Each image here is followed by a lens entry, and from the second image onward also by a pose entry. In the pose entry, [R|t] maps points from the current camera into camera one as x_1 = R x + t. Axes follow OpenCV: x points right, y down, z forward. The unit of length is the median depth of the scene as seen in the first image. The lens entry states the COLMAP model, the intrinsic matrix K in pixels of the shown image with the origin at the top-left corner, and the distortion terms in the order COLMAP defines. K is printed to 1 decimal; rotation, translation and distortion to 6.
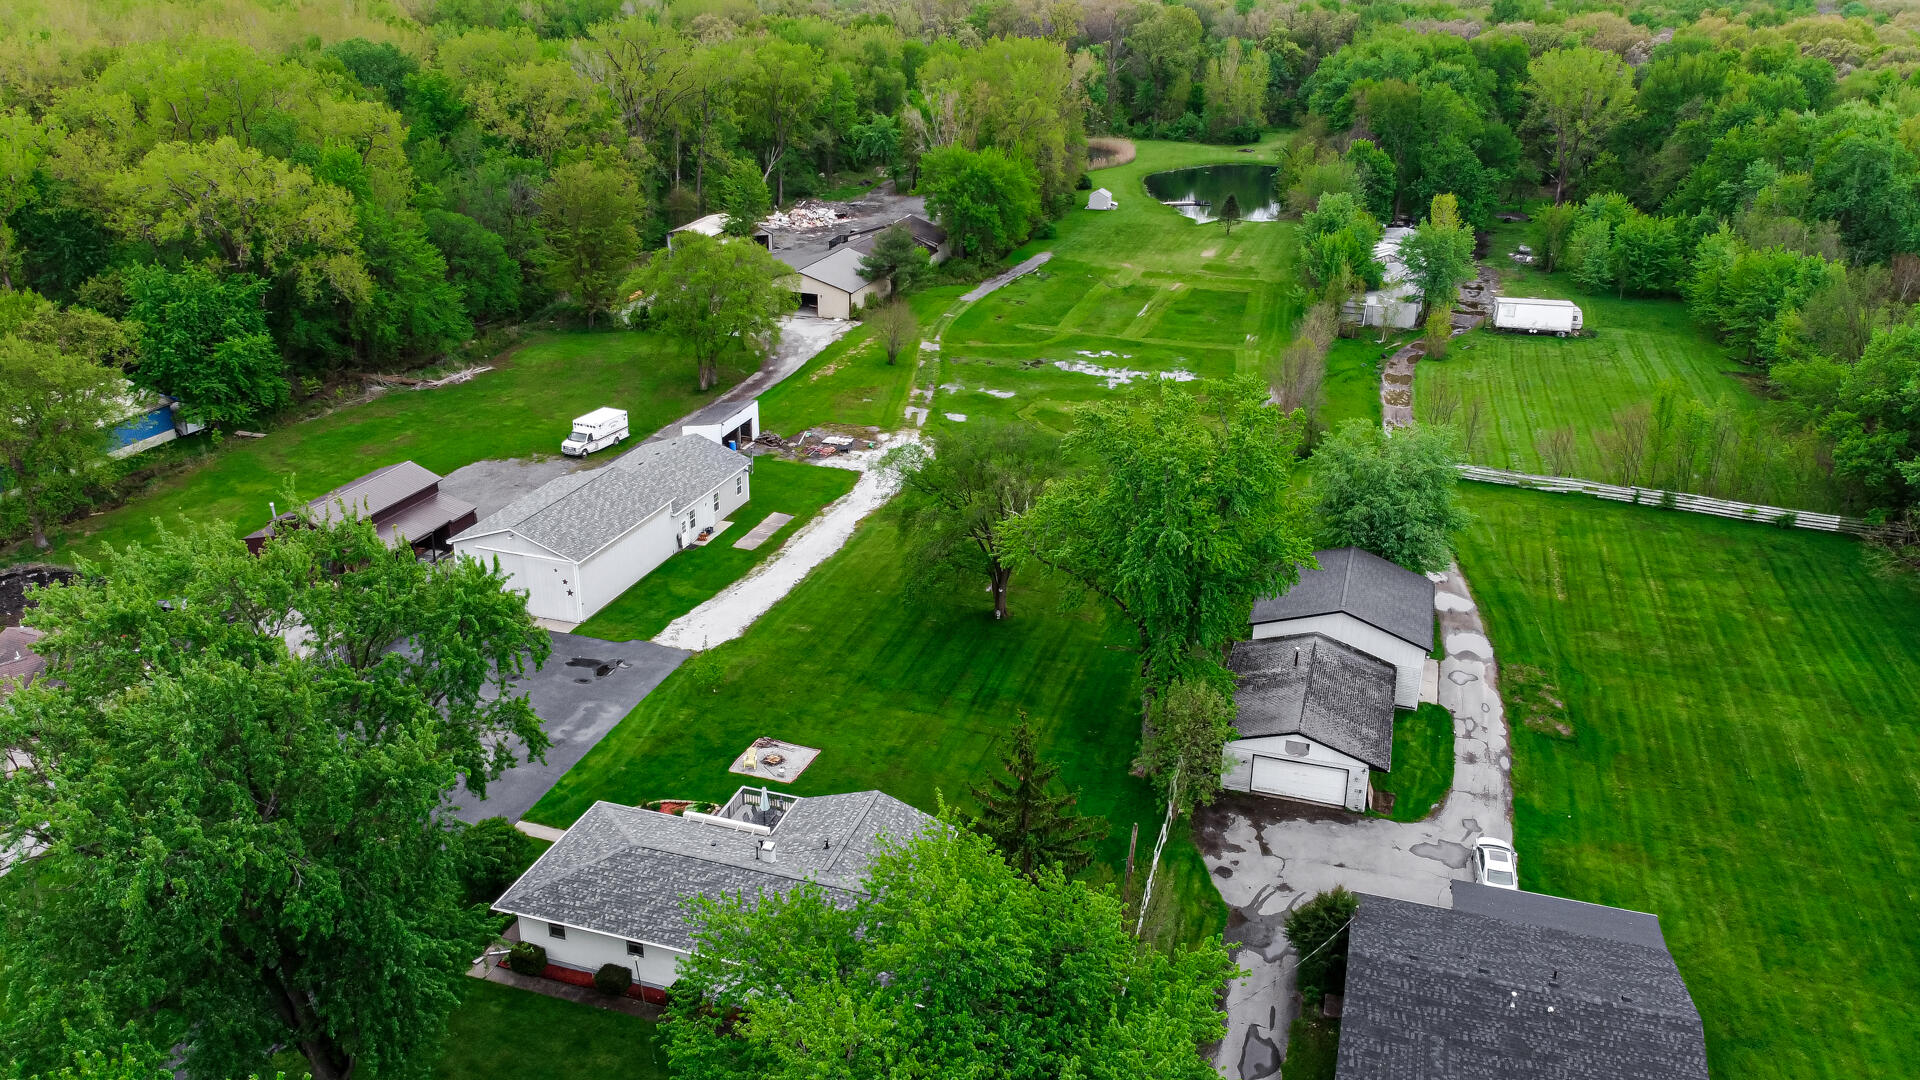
lens RADIAL K [[1457.9, 0, 990.1], [0, 1457.9, 553.9], [0, 0, 1]] dist [0.010769, -0.019000]
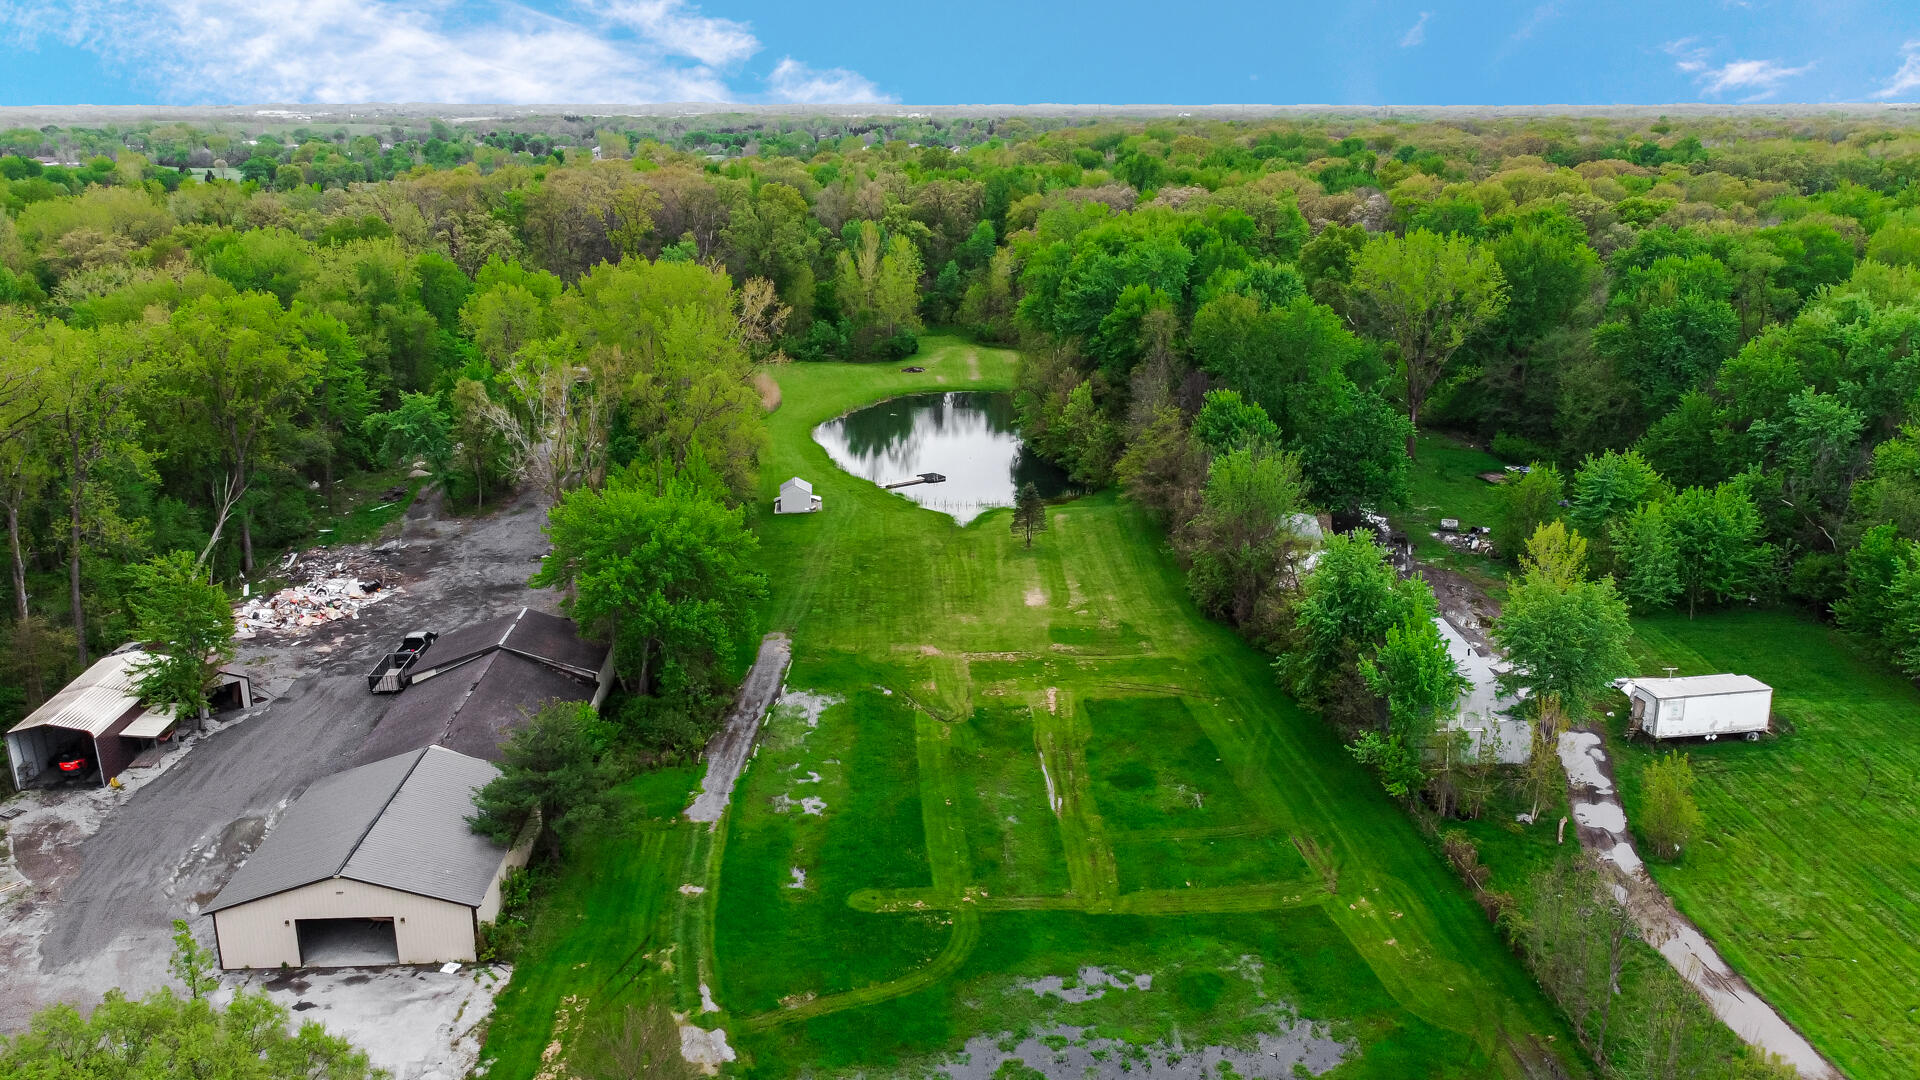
lens RADIAL K [[1457.9, 0, 958.9], [0, 1457.9, 549.1], [0, 0, 1]] dist [0.010769, -0.019000]
pose [[0.943710, -0.120773, 0.307936, -0.147080], [0.150286, 0.985876, -0.073909, -0.419335], [-0.294661, 0.116027, 0.948532, 0.970620]]
